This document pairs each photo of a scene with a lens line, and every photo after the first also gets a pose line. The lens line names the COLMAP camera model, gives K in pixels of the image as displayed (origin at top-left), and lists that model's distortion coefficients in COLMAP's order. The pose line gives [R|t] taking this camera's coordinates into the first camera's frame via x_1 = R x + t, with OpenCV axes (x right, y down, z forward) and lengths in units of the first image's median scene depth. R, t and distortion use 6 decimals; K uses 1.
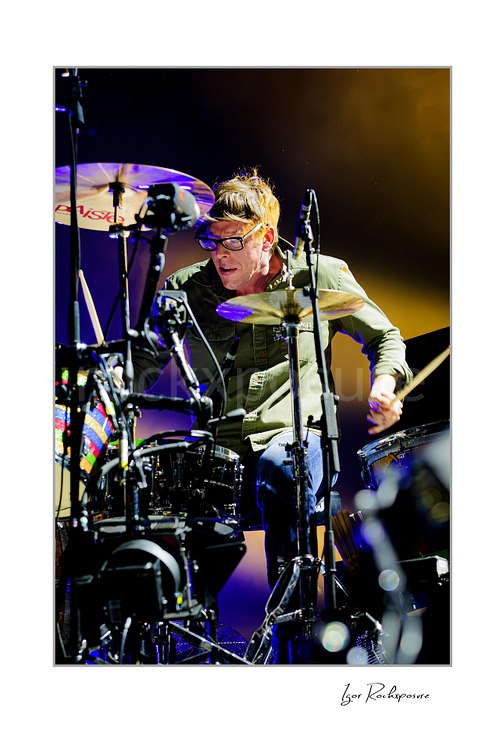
lens RADIAL K [[3430.6, 0, 250.0], [0, 3430.6, 375.4], [0, 0, 1]] dist [0.226428, 0.000000]
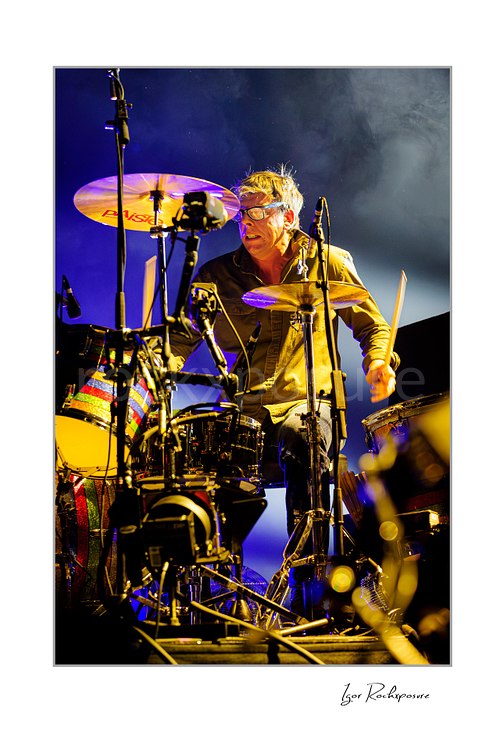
lens RADIAL K [[3430.6, 0, 250.2], [0, 3430.6, 374.3], [0, 0, 1]] dist [0.226428, 0.000000]
pose [[0.999994, 0.002078, -0.002942, -0.003409], [-0.002054, 0.999965, 0.008072, -0.003017], [0.002959, -0.008066, 0.999963, -0.171395]]
